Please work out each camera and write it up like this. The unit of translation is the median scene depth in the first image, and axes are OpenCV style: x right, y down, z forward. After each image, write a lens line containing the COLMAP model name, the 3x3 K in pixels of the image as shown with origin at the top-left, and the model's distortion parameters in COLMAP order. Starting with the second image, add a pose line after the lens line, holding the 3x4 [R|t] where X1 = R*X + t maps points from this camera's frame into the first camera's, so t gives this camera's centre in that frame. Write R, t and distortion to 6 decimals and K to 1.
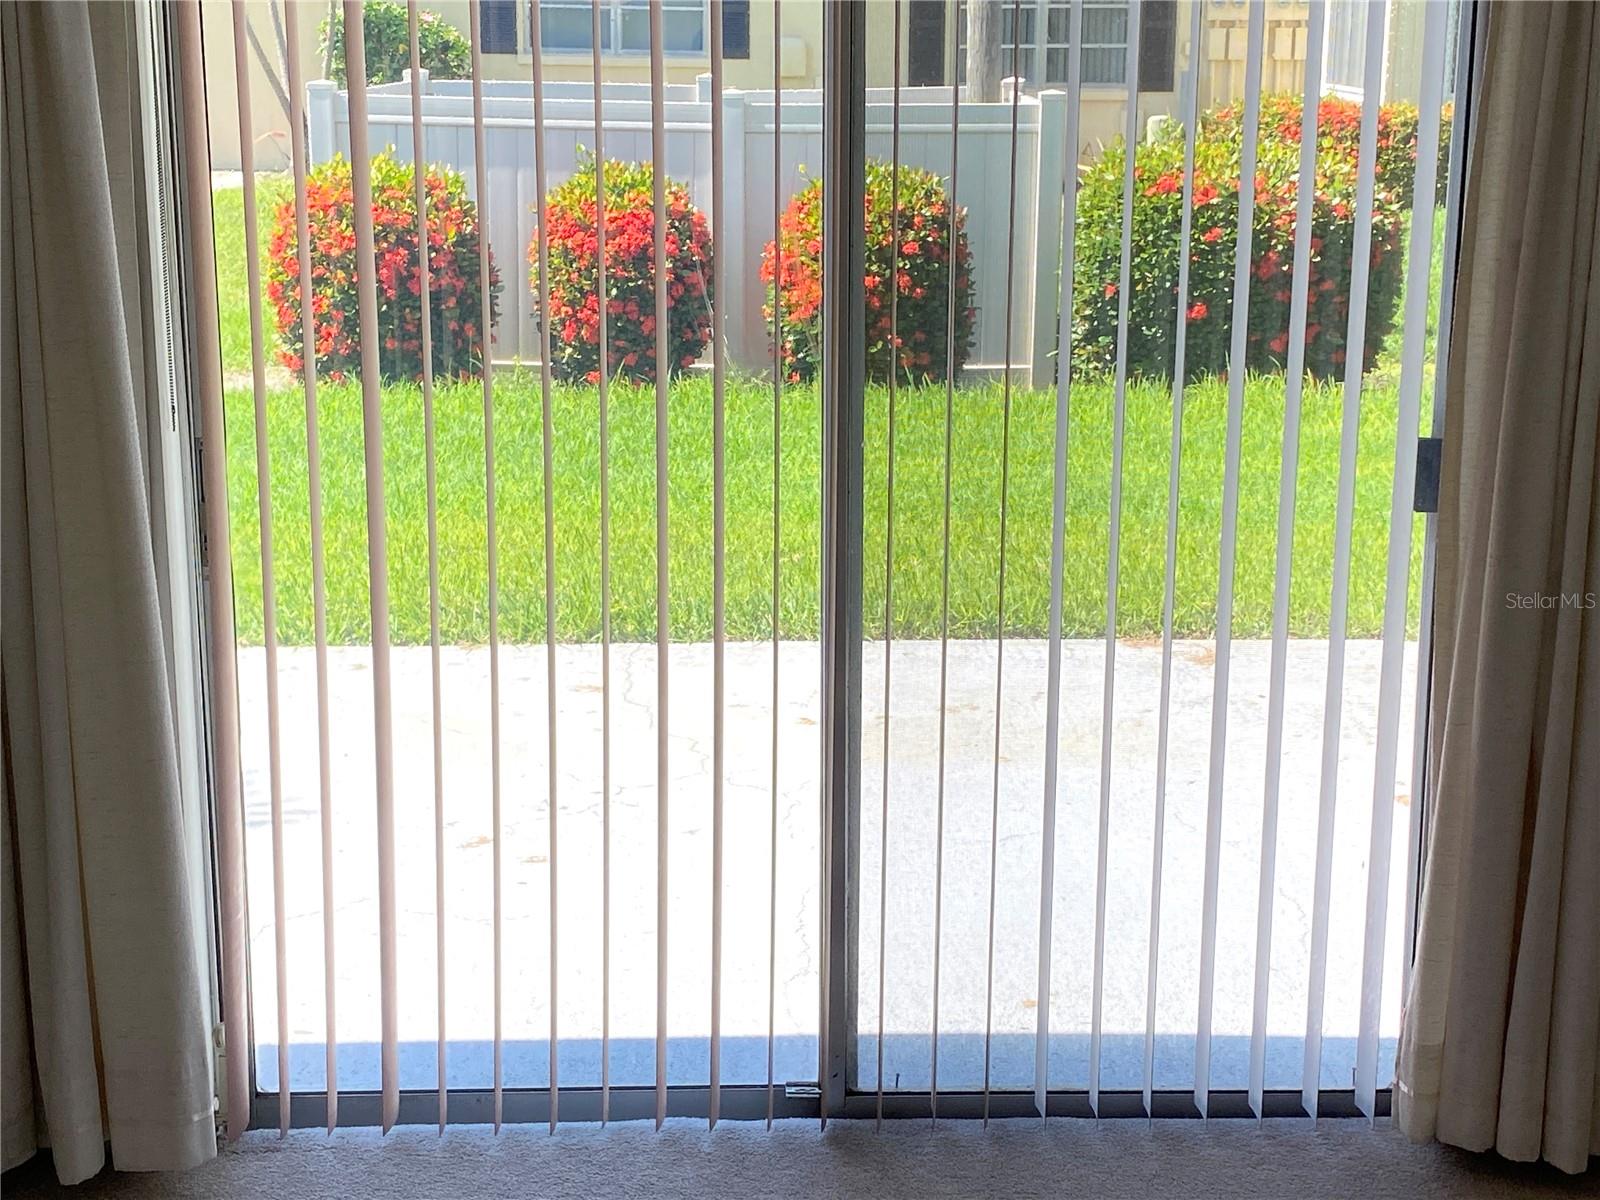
lens RADIAL K [[2405.8, 0, 800.0], [0, 2405.8, 600.0], [0, 0, 1]] dist [0.246708, -0.815761]
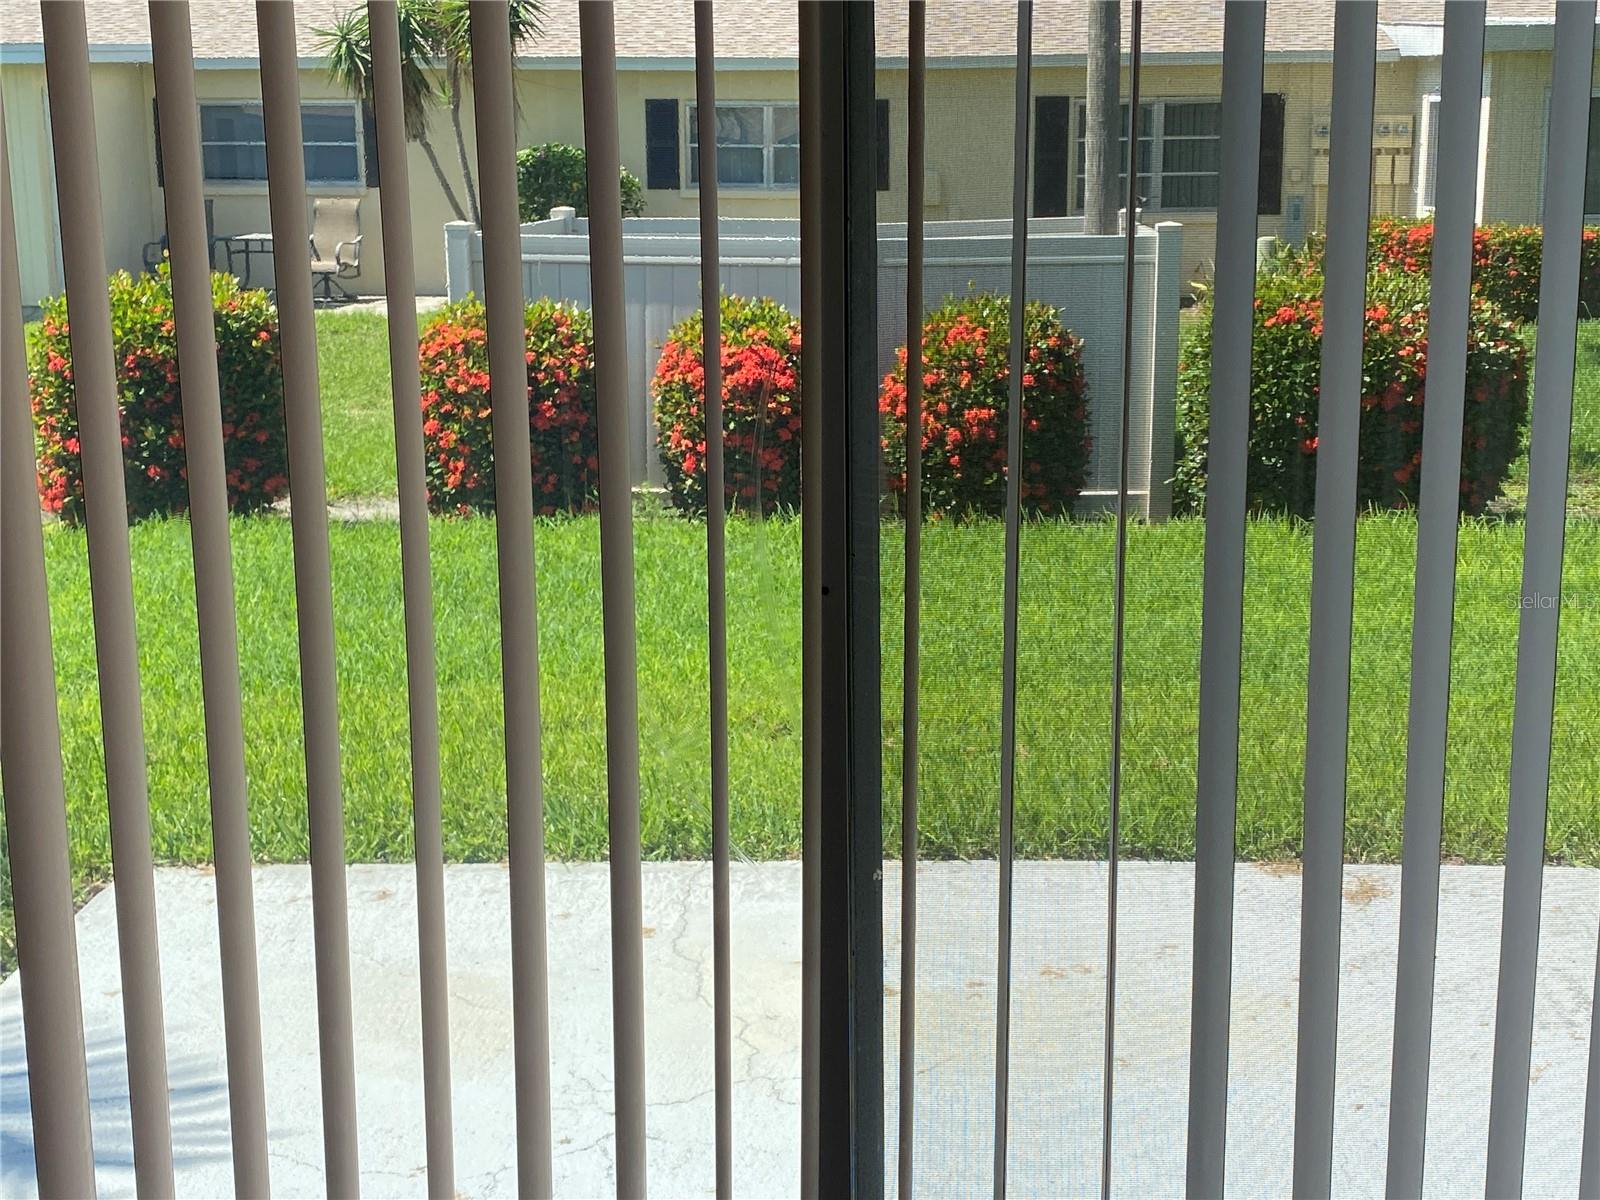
lens RADIAL K [[2086.8, 0, 800.0], [0, 2086.8, 600.0], [0, 0, 1]] dist [0.234564, -0.818810]
pose [[0.997679, 0.001569, -0.068074, 0.011283], [-0.003277, 0.999682, -0.024984, -0.032064], [0.068013, 0.025149, 0.997367, 0.127023]]
